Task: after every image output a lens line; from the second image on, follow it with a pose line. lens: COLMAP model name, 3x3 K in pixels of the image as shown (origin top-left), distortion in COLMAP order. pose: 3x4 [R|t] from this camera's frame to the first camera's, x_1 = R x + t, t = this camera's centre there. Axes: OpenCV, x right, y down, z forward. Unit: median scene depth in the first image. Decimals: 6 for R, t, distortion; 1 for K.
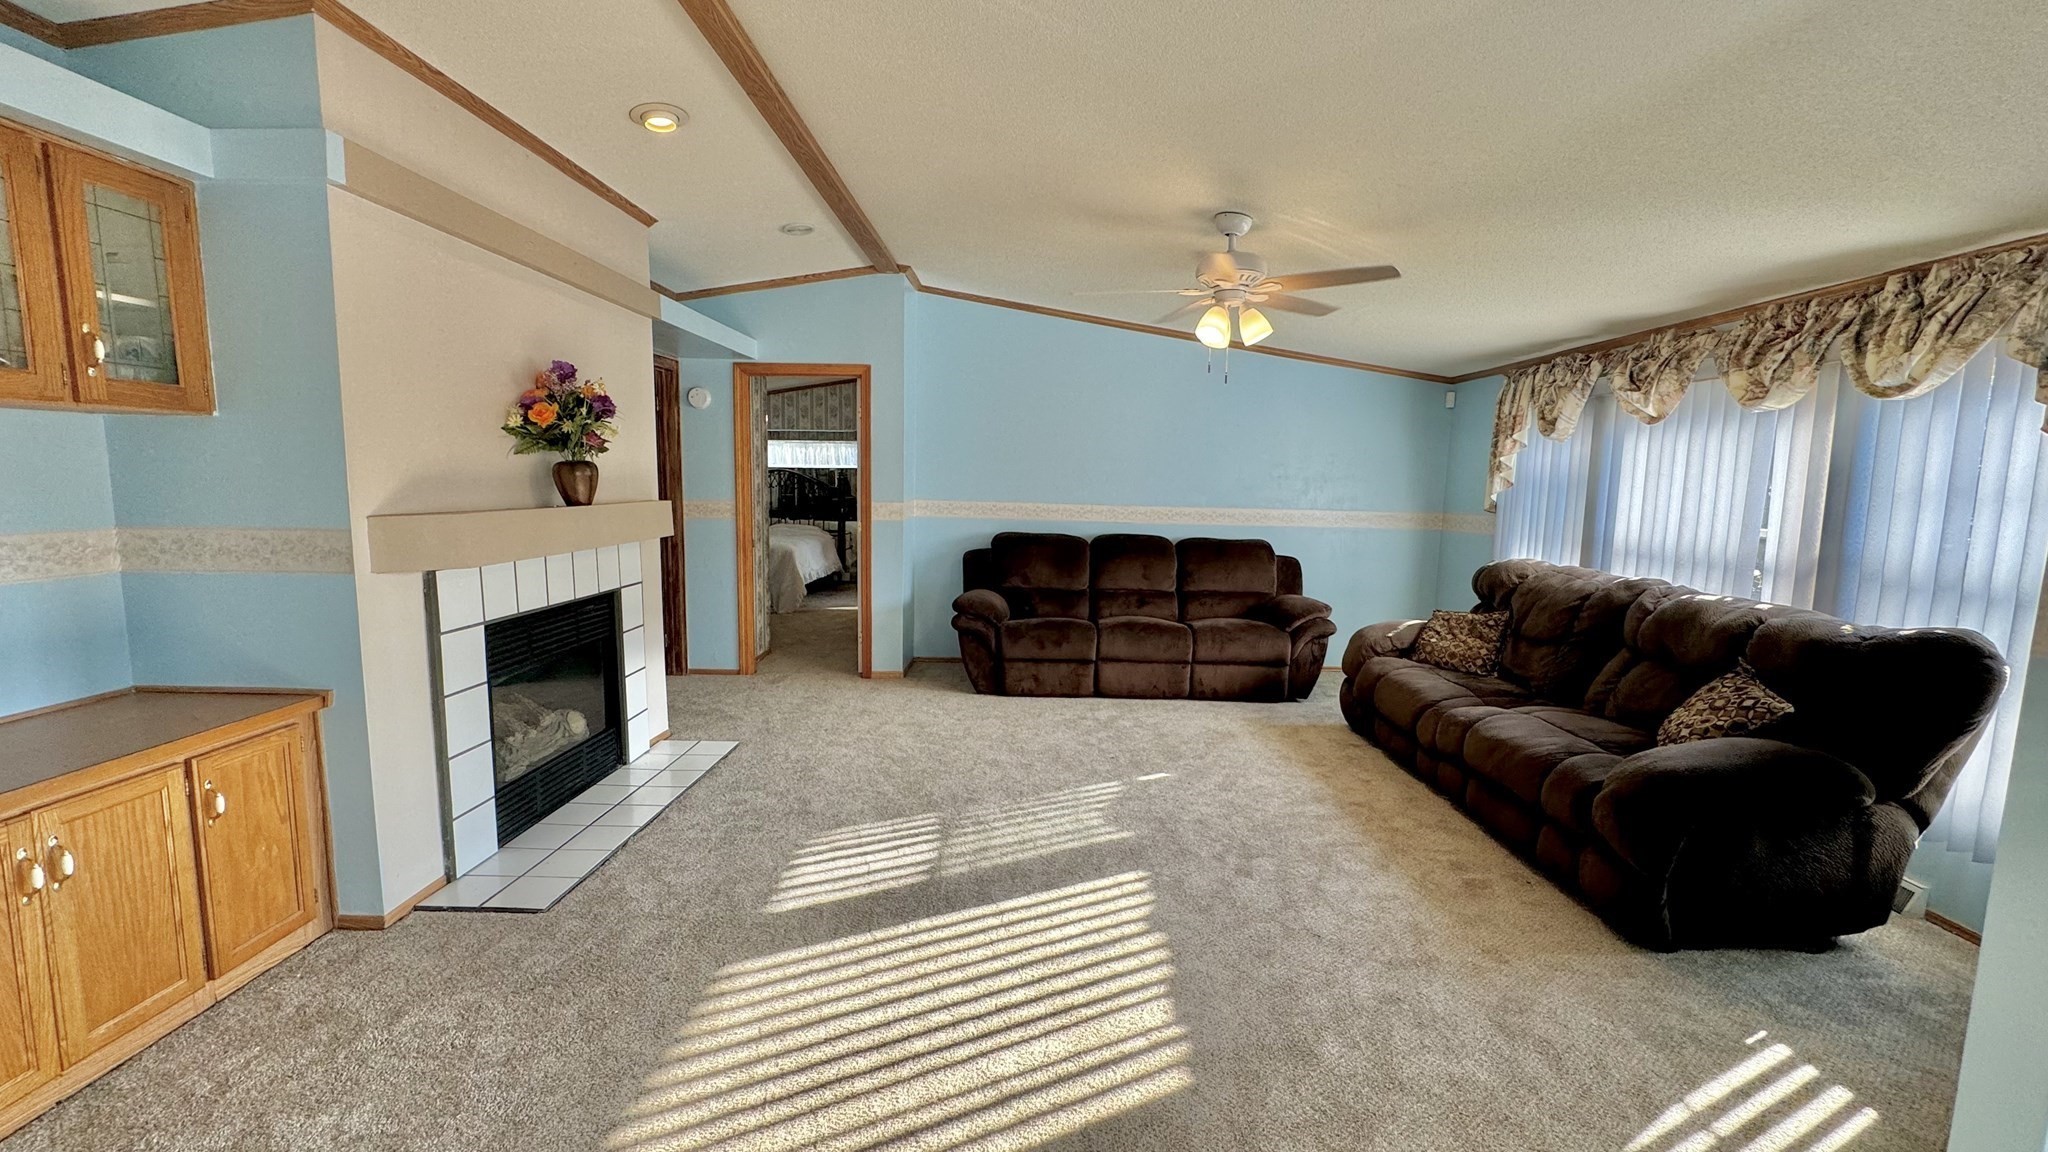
lens RADIAL K [[822.5, 0, 1020.4], [0, 822.5, 576.3], [0, 0, 1]] dist [-0.004961, 0.000087]
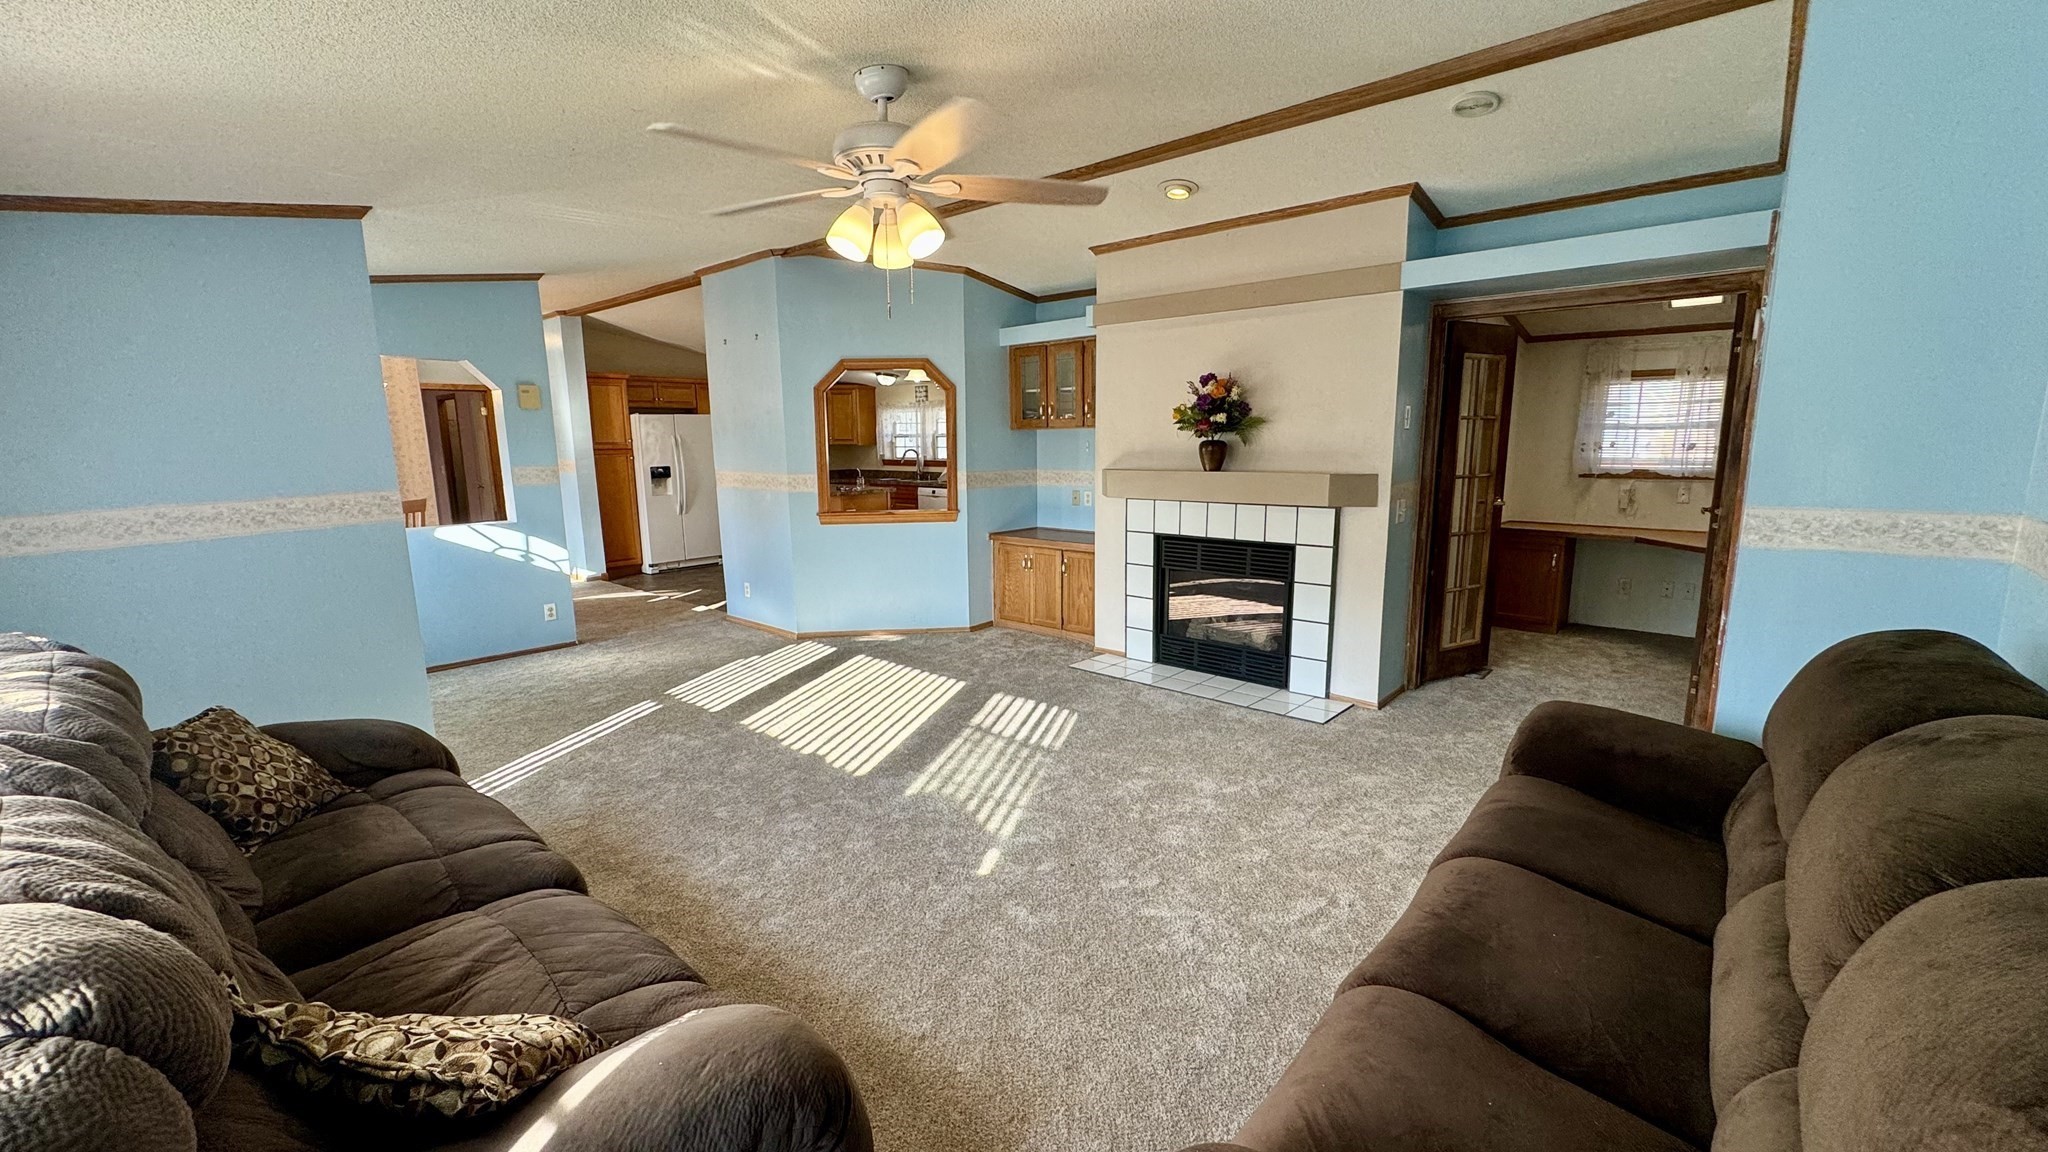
lens RADIAL K [[822.5, 0, 1023.1], [0, 822.5, 579.0], [0, 0, 1]] dist [-0.004961, 0.000087]
pose [[-0.650996, 0.113683, -0.750520, 0.872915], [-0.090486, 0.970050, 0.225423, -0.220157], [0.753668, 0.214661, -0.621212, 1.872175]]
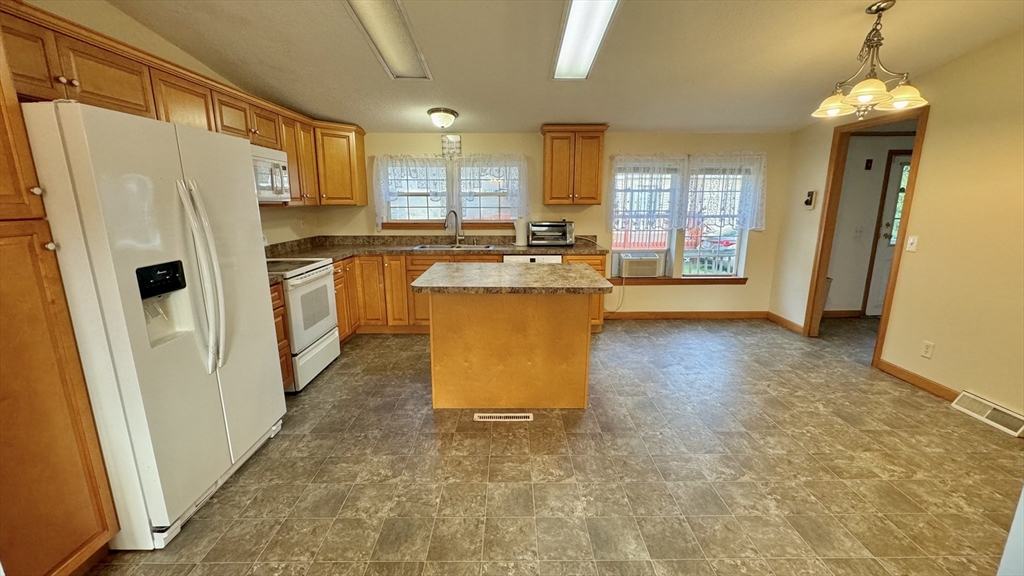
lens RADIAL K [[411.3, 0, 510.9], [0, 411.3, 288.2], [0, 0, 1]] dist [-0.004961, 0.000087]
pose [[0.026785, 0.189756, -0.981466, 0.592098], [-0.109137, 0.976504, 0.185818, -0.132153], [0.993666, 0.102138, 0.046865, 1.072641]]
